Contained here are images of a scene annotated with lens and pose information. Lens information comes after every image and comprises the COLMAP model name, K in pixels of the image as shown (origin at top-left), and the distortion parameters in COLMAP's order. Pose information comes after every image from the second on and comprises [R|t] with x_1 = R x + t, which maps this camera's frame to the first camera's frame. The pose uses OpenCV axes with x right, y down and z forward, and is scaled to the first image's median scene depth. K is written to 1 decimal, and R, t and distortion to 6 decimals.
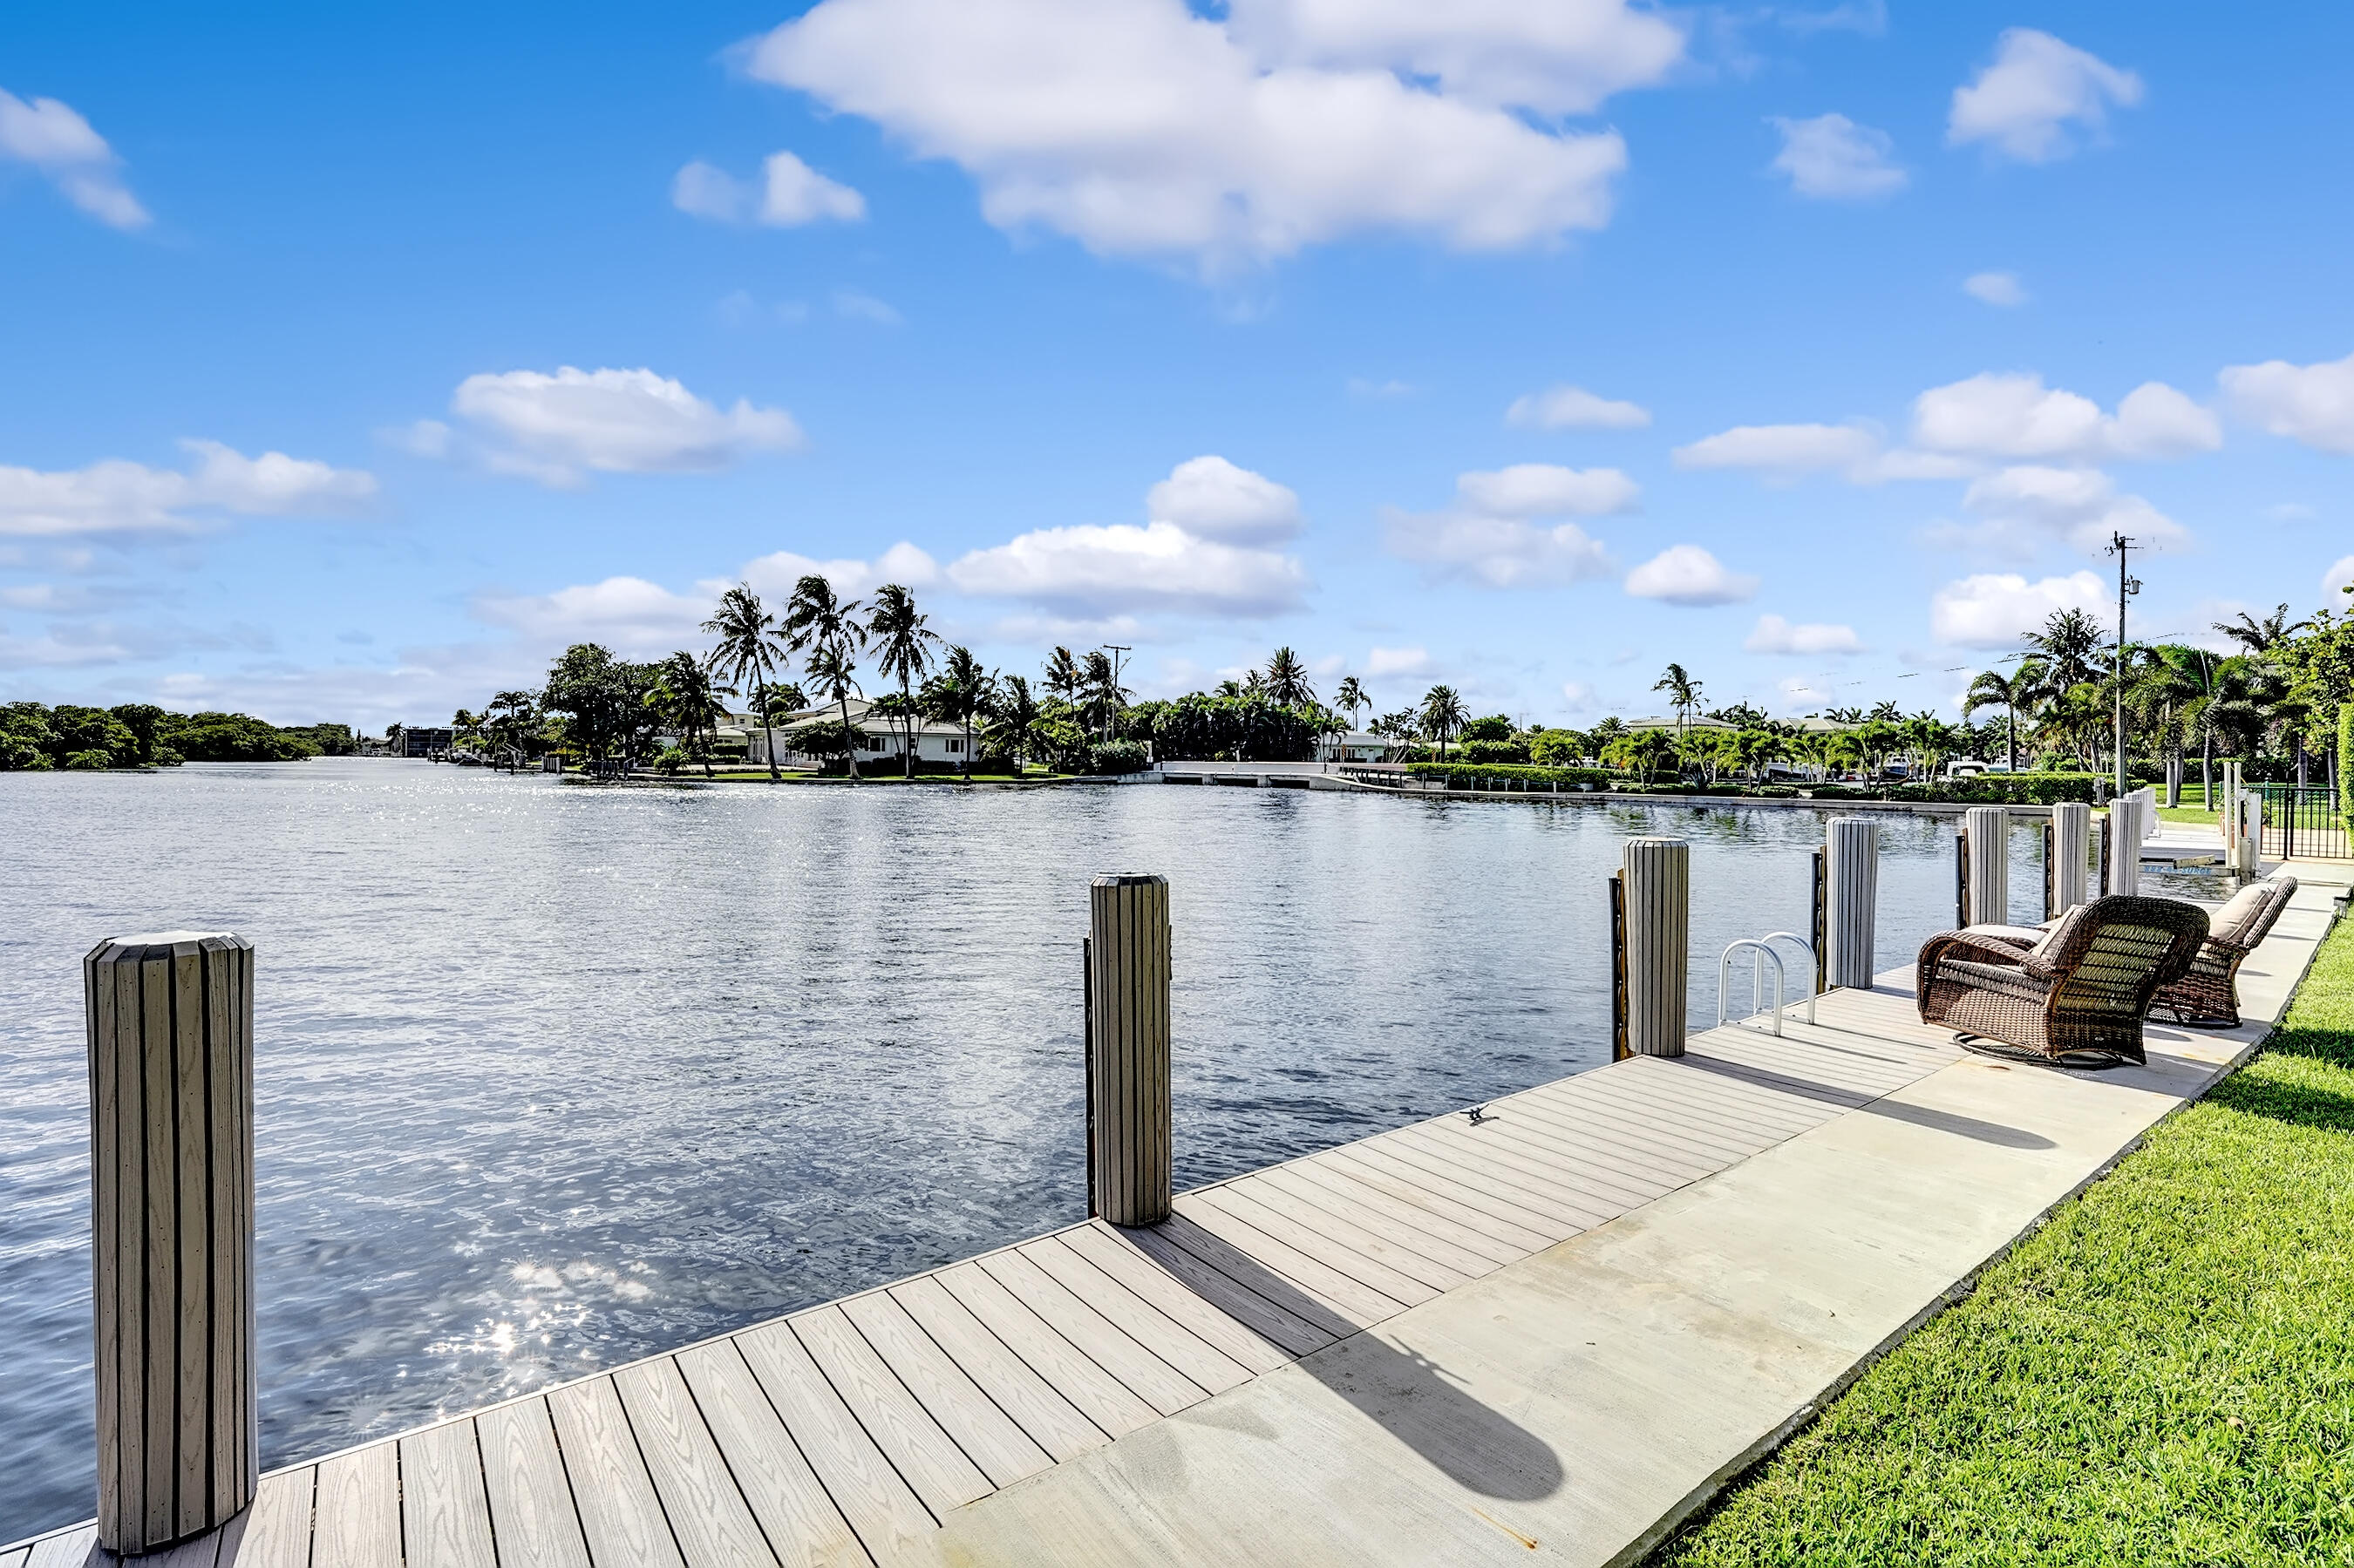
lens RADIAL K [[1049.5, 0, 1177.0], [0, 1049.5, 784.0], [0, 0, 1]] dist [-0.023361, -0.000031]
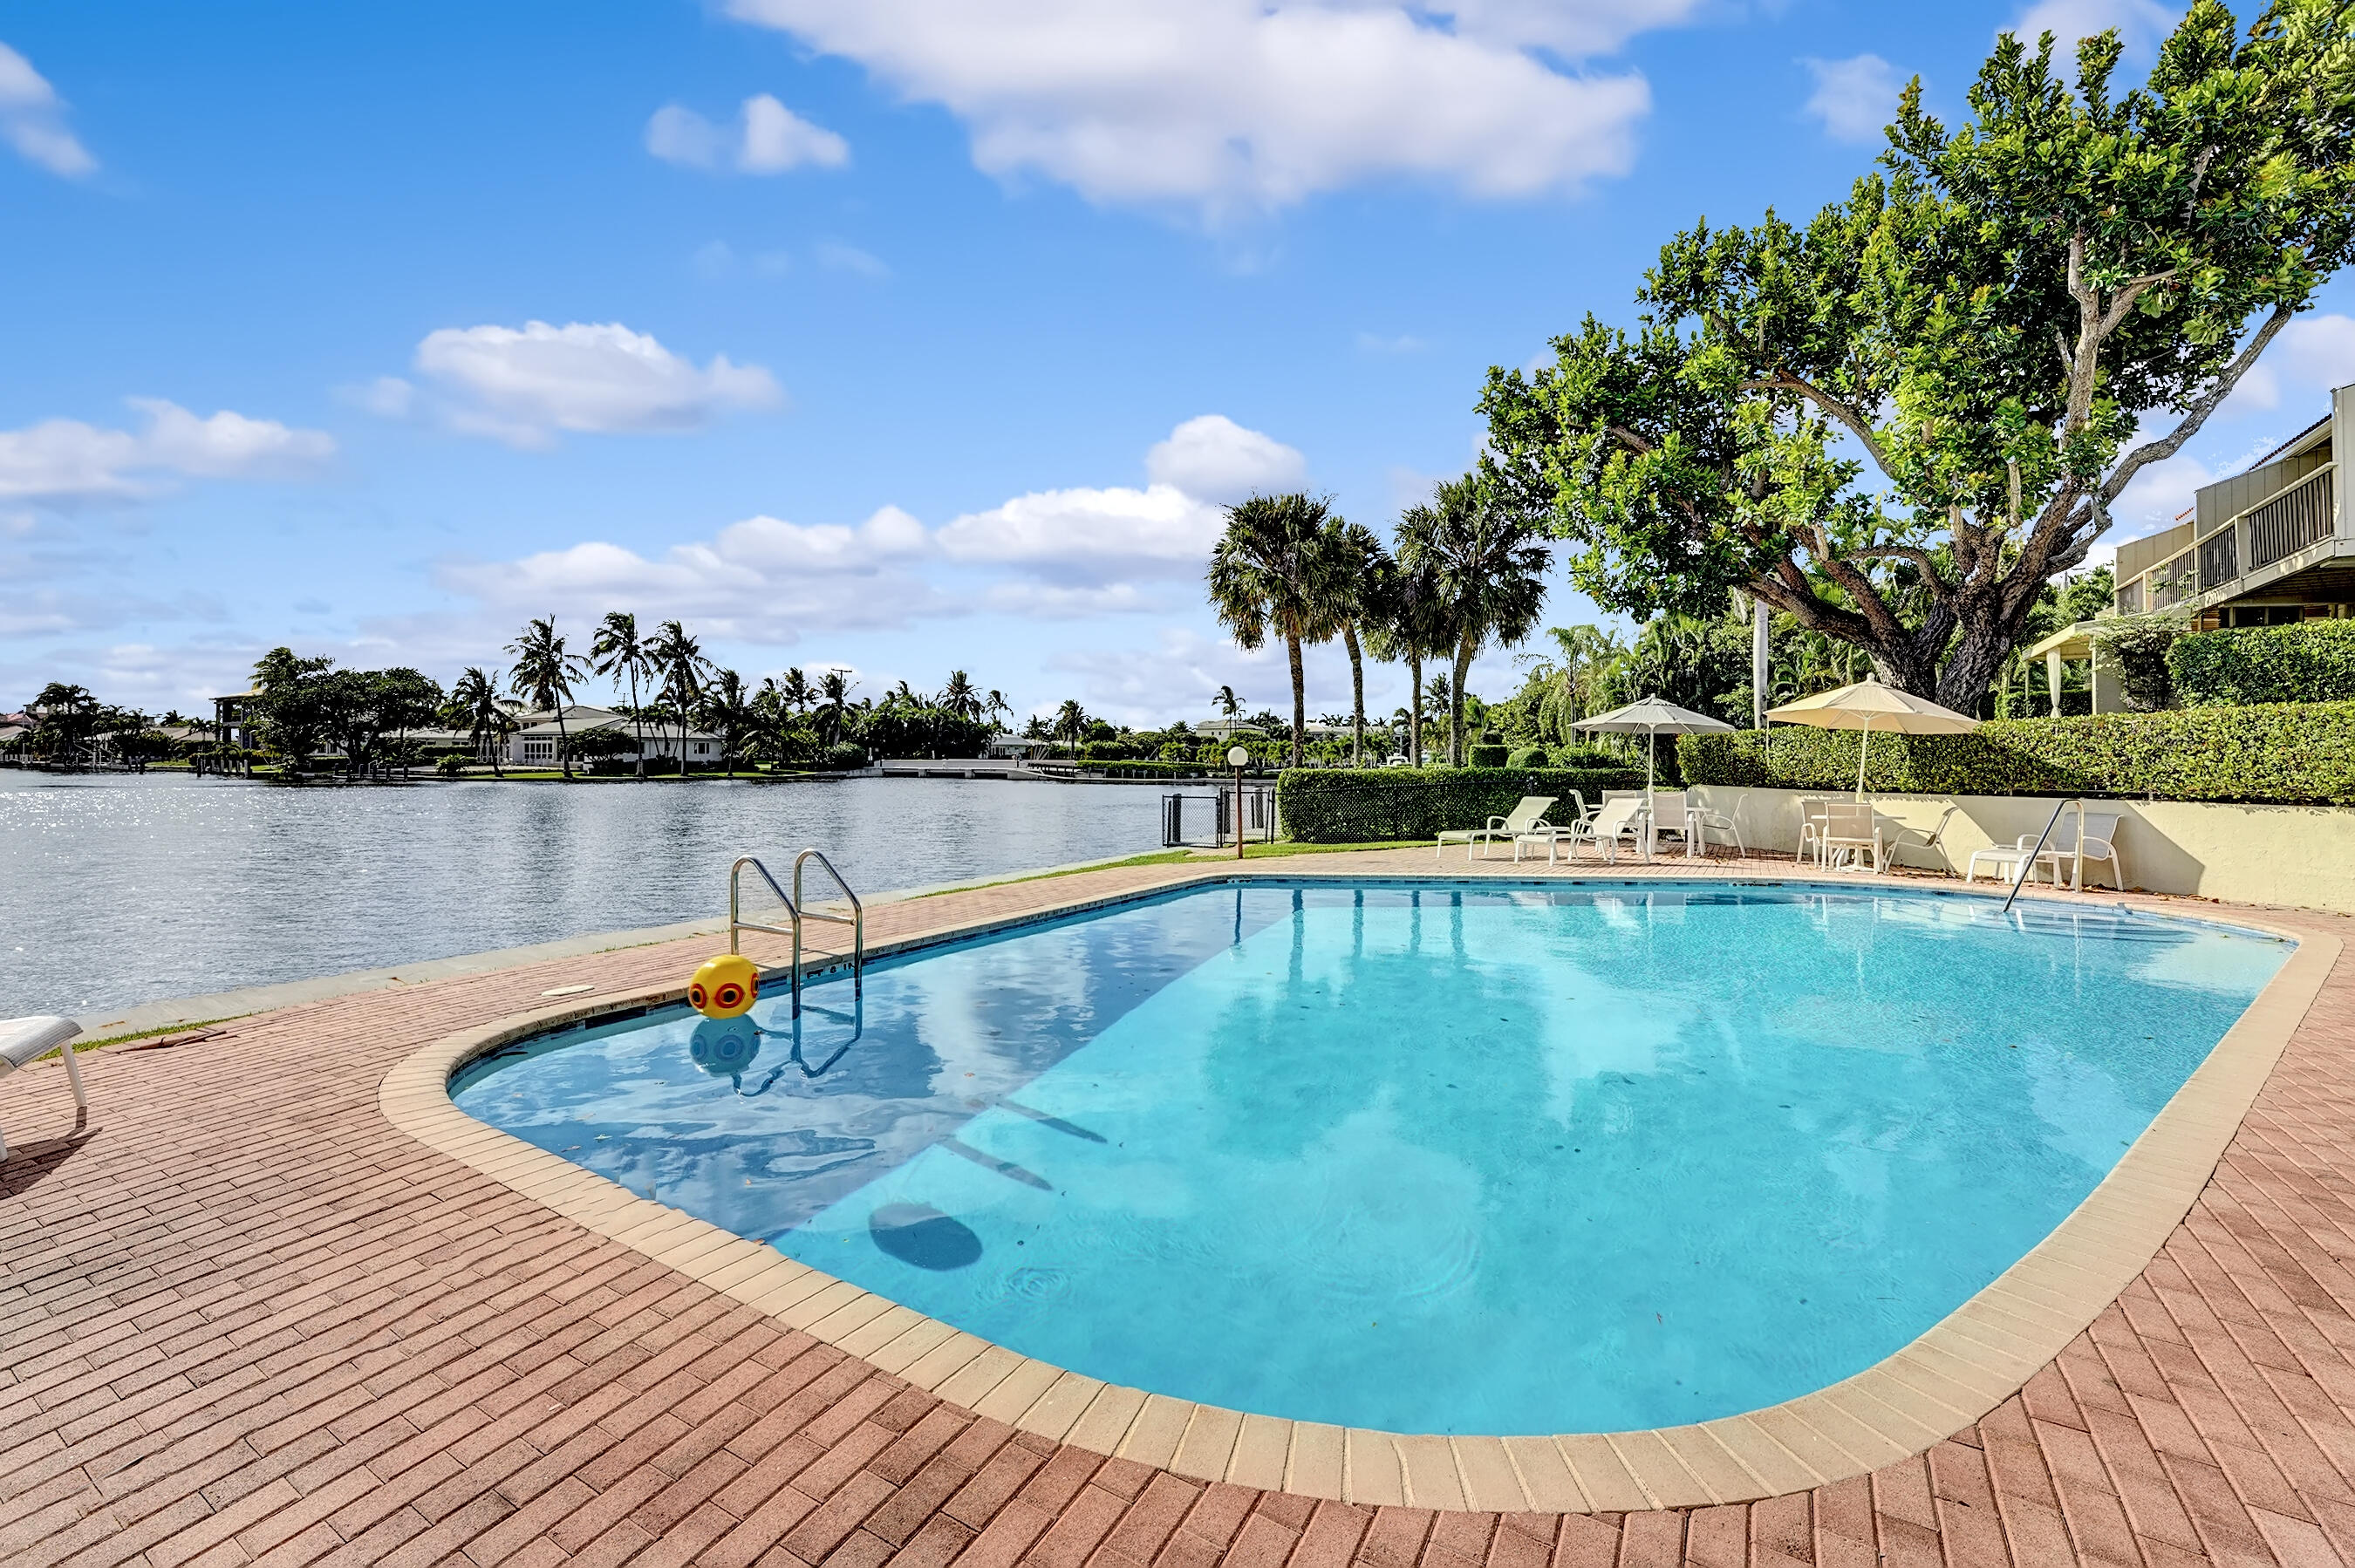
lens RADIAL K [[1003.3, 0, 1177.5], [0, 1003.3, 784.0], [0, 0, 1]] dist [-0.000748, -0.000138]
pose [[0.913572, -0.018129, 0.406273, -0.183648], [0.014043, 0.999816, 0.013038, -0.002525], [-0.406435, -0.006206, 0.913659, -0.280754]]
